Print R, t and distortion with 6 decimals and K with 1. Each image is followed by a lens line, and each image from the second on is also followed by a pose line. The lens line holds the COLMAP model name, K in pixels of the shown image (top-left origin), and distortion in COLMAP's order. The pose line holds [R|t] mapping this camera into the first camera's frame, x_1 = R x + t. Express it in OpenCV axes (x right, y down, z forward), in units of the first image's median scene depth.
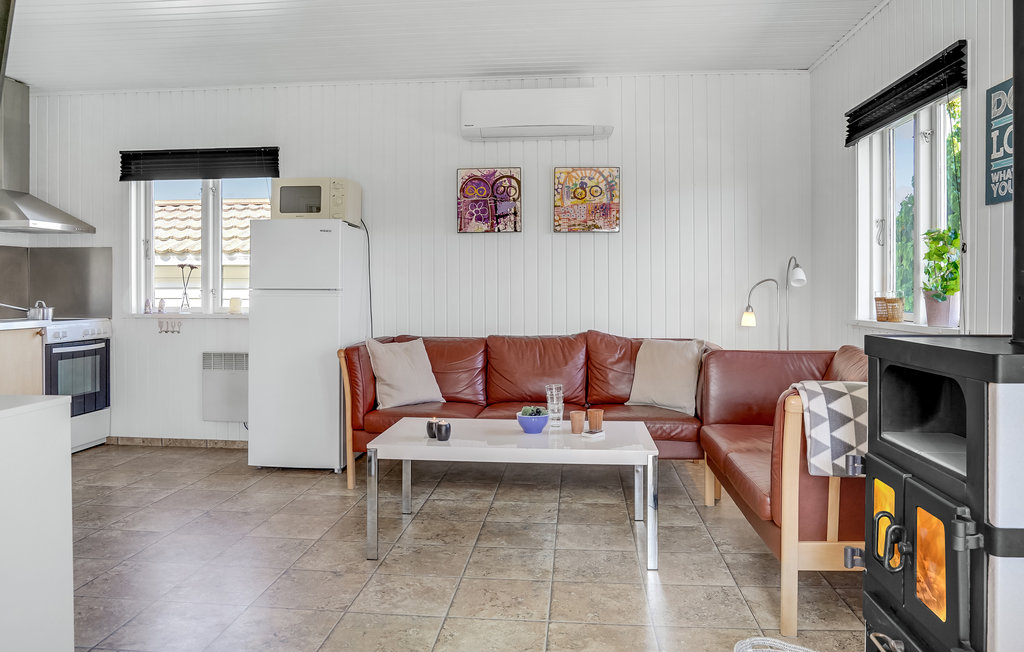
lens RADIAL K [[724.0, 0, 518.3], [0, 724.0, 297.4], [0, 0, 1]] dist [-0.058222, 0.000231]
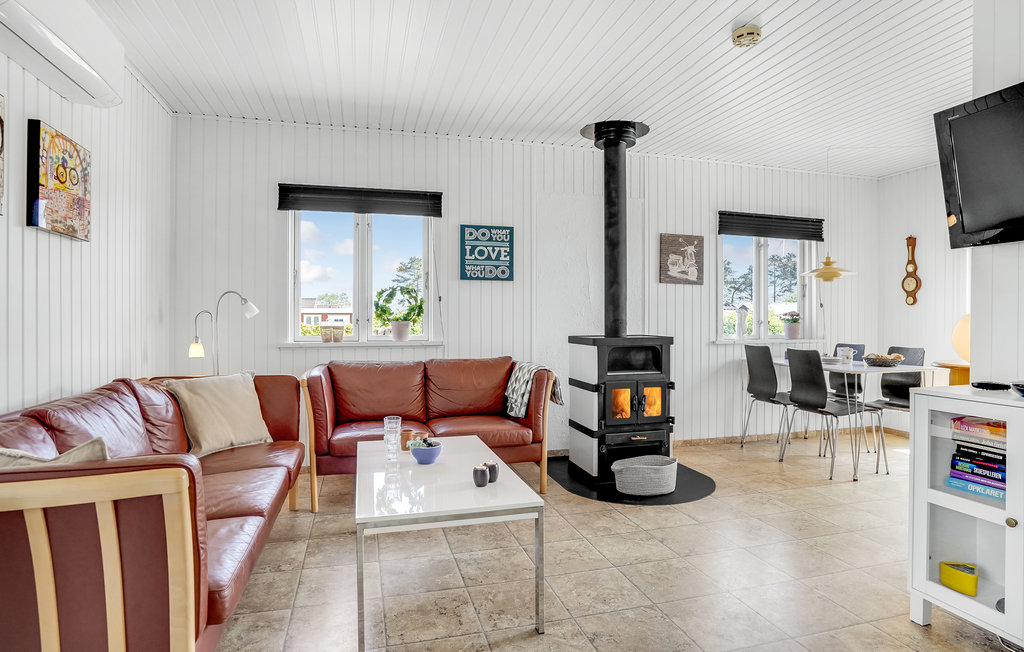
lens RADIAL K [[546.0, 0, 517.3], [0, 546.0, 326.1], [0, 0, 1]] dist [-0.051385, 0.010635]
pose [[-0.350547, -0.010503, 0.936486, -0.555385], [0.011219, 0.999818, 0.015413, -0.010509], [-0.936478, 0.015909, -0.350365, 0.865271]]
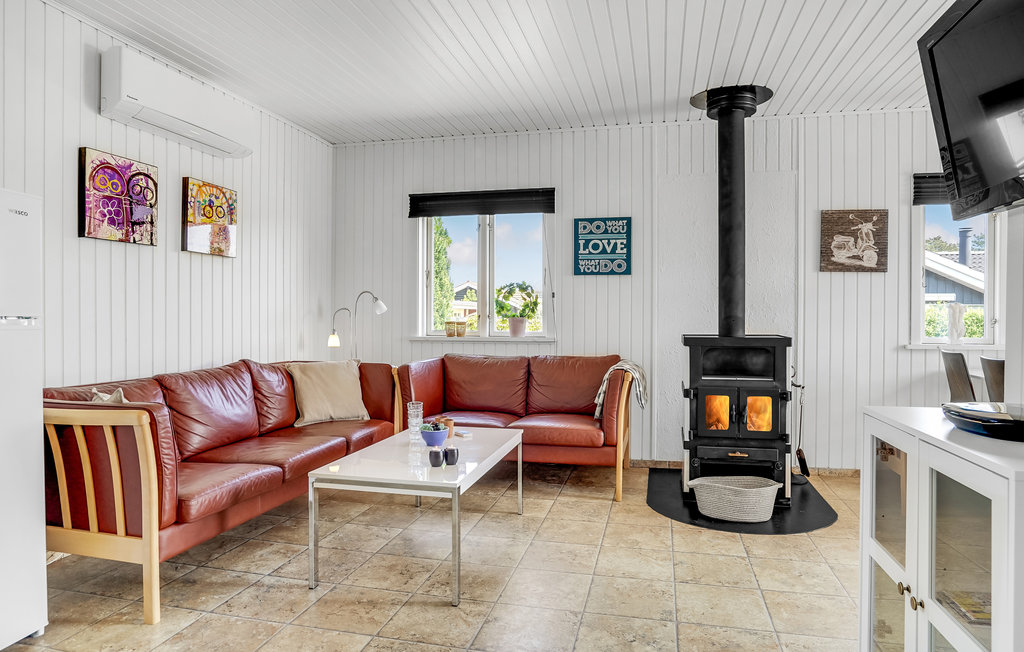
lens RADIAL K [[611.6, 0, 520.3], [0, 611.6, 319.6], [0, 0, 1]] dist [-0.051748, 0.003857]
pose [[0.141711, -0.006013, 0.989890, -0.676177], [0.009312, 0.999945, 0.004741, -0.007852], [-0.989864, 0.008546, 0.141759, 0.555065]]
